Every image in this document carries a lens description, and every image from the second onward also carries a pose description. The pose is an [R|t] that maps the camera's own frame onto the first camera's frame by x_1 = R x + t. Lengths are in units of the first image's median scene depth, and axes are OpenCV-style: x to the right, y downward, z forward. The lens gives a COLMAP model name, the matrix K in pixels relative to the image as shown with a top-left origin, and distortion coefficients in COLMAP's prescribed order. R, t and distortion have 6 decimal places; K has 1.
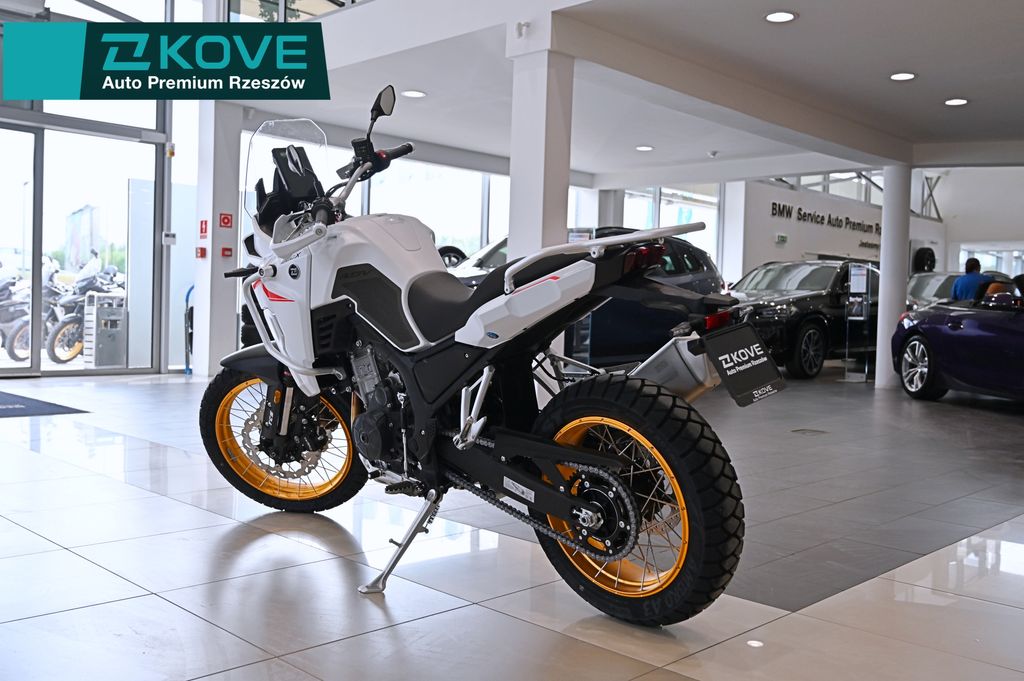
lens RADIAL K [[935.3, 0, 486.7], [0, 935.3, 343.2], [0, 0, 1]] dist [0.000538, 0.001466]
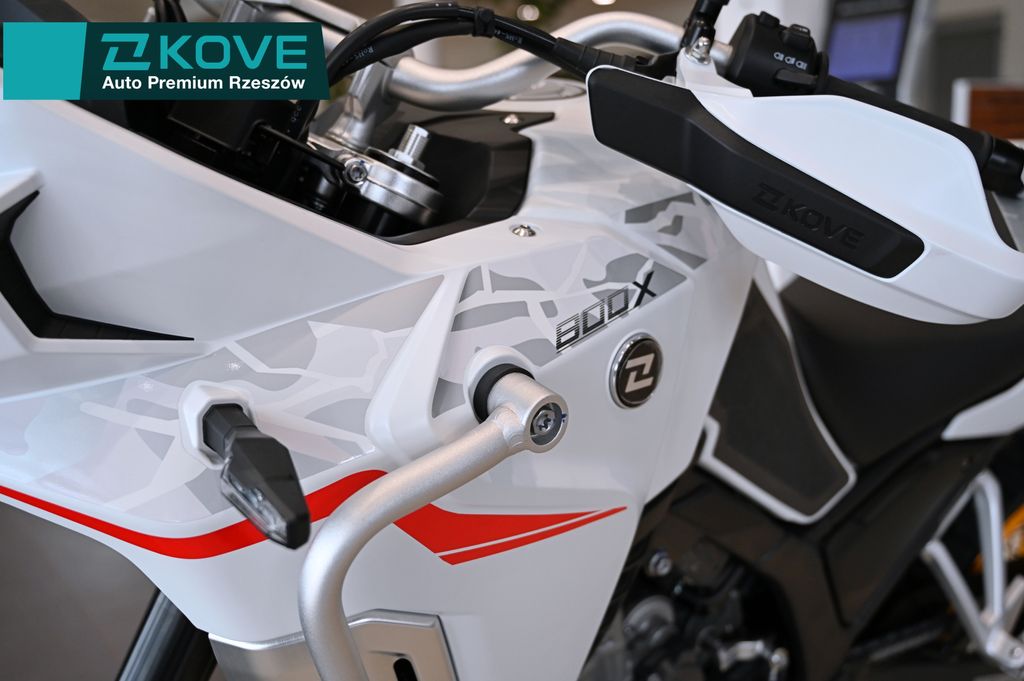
lens RADIAL K [[1054.4, 0, 512.0], [0, 1054.4, 340.5], [0, 0, 1]] dist [0.001445, -0.007465]
pose [[0.168066, -0.222852, 0.960256, -0.441536], [0.073806, 0.974222, 0.213175, -0.137938], [-0.983009, 0.035045, 0.180182, 1.009316]]
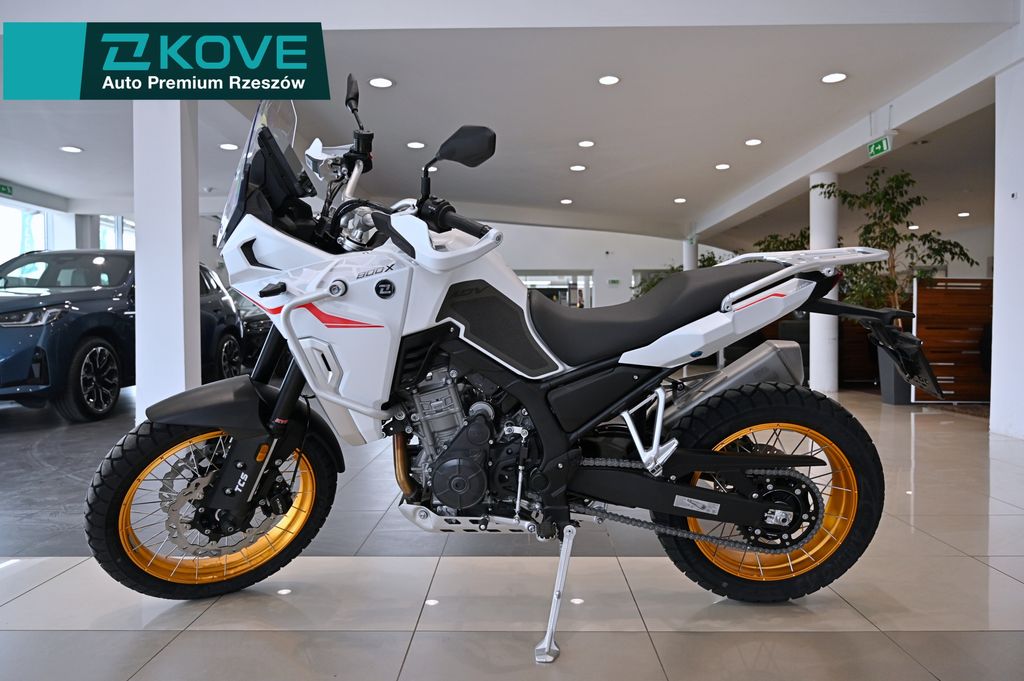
lens RADIAL K [[724.4, 0, 512.0], [0, 724.4, 340.5], [0, 0, 1]] dist [-0.012285, -0.000488]
pose [[0.722850, -0.047087, 0.689399, -0.562432], [0.053740, 0.998485, 0.011851, -0.035850], [-0.688912, 0.028482, 0.724285, 0.500633]]
